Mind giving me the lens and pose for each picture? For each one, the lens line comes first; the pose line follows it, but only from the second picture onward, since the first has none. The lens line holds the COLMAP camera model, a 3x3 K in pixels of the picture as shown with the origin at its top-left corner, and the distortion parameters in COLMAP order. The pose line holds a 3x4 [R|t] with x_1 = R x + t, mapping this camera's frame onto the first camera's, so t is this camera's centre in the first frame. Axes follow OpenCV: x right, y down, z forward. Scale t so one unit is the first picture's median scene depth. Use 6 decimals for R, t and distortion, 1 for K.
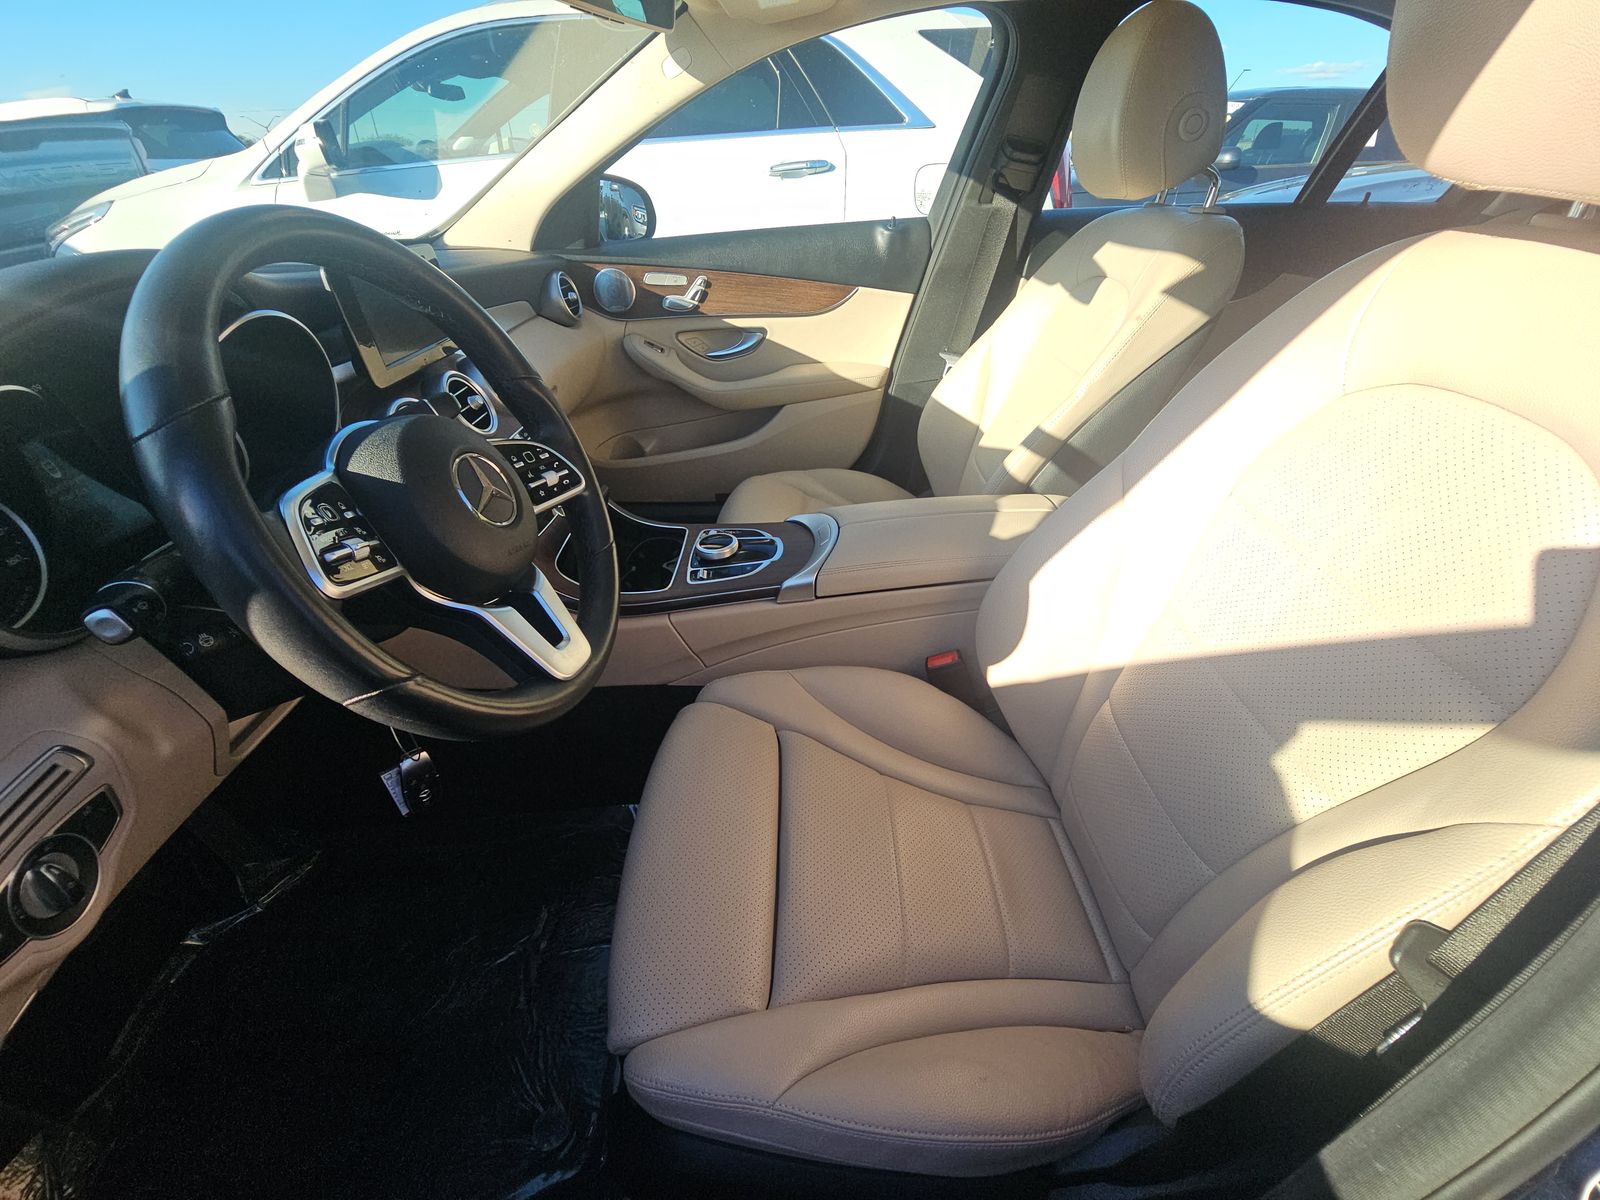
lens RADIAL K [[655.2, 0, 800.0], [0, 655.2, 600.0], [0, 0, 1]] dist [0.002233, 0.000090]
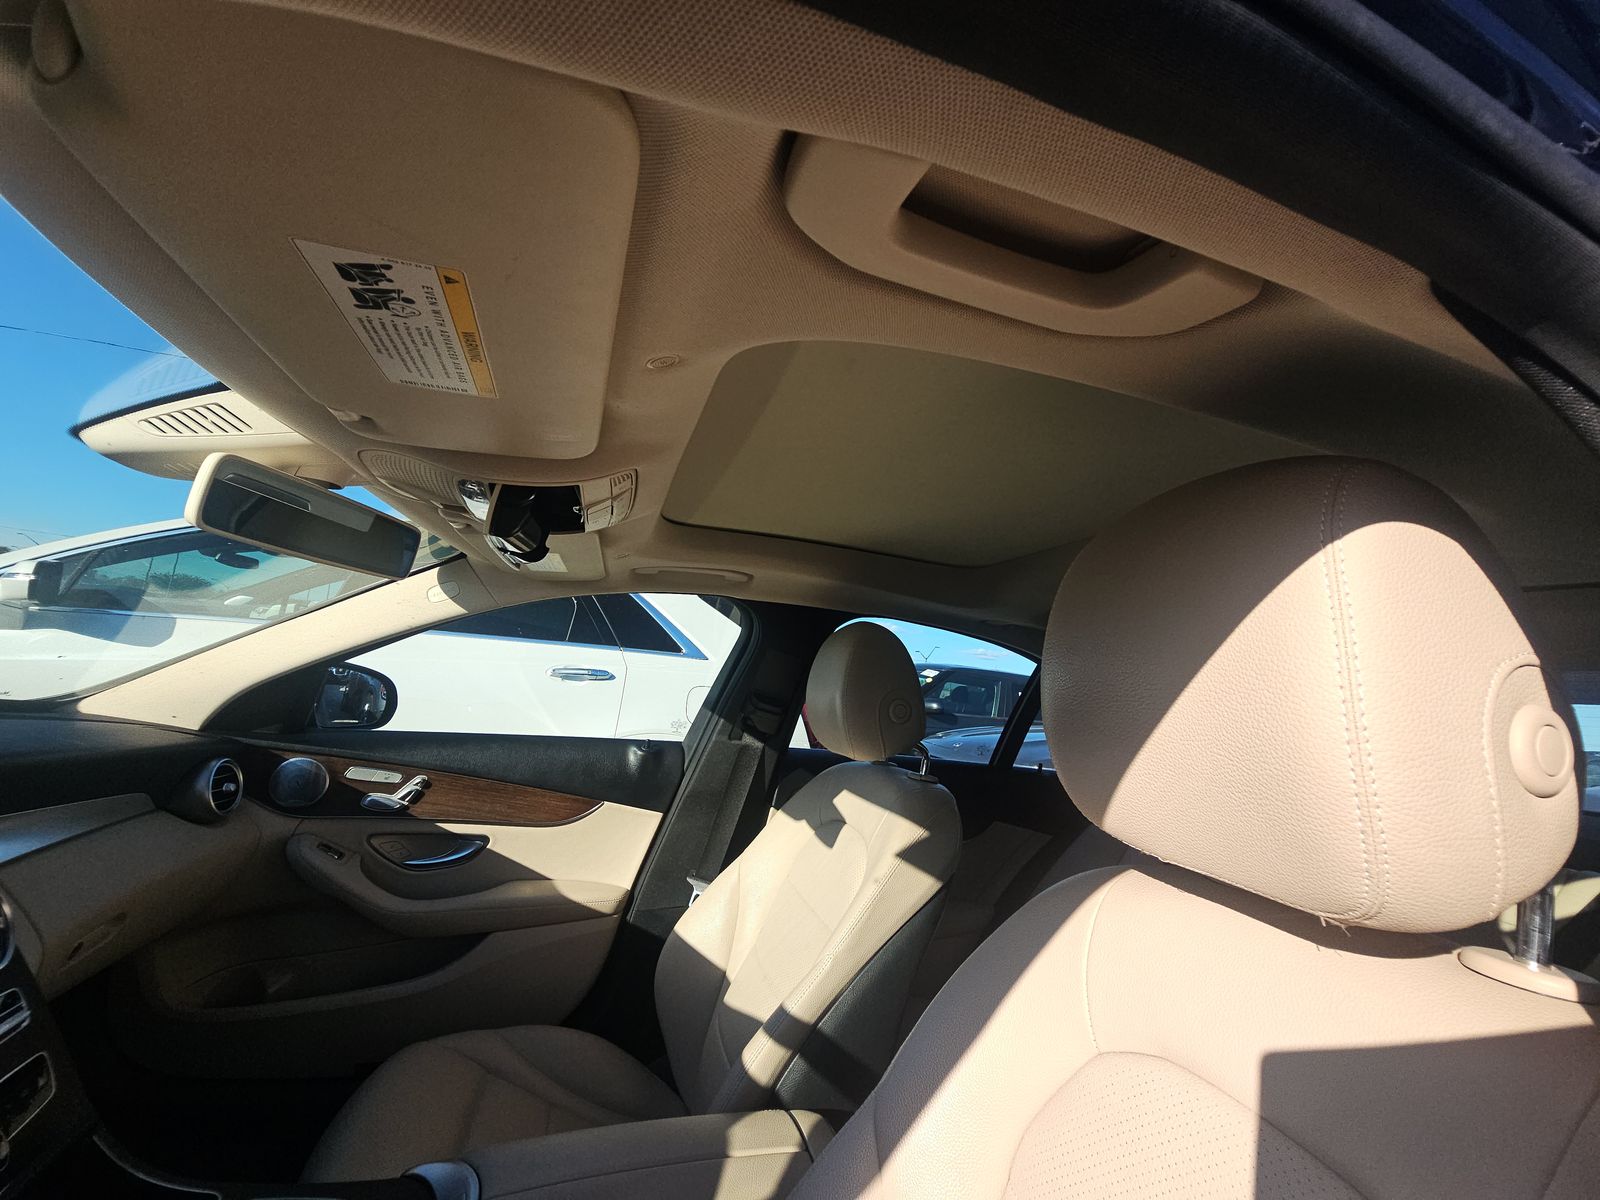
lens RADIAL K [[628.6, 0, 800.0], [0, 628.6, 600.0], [0, 0, 1]] dist [-0.000502, -0.000184]
pose [[0.951158, 0.165890, 0.260342, 0.074618], [0.035989, 0.778004, -0.627228, -0.129645], [-0.306598, 0.605962, 0.734035, 0.081557]]
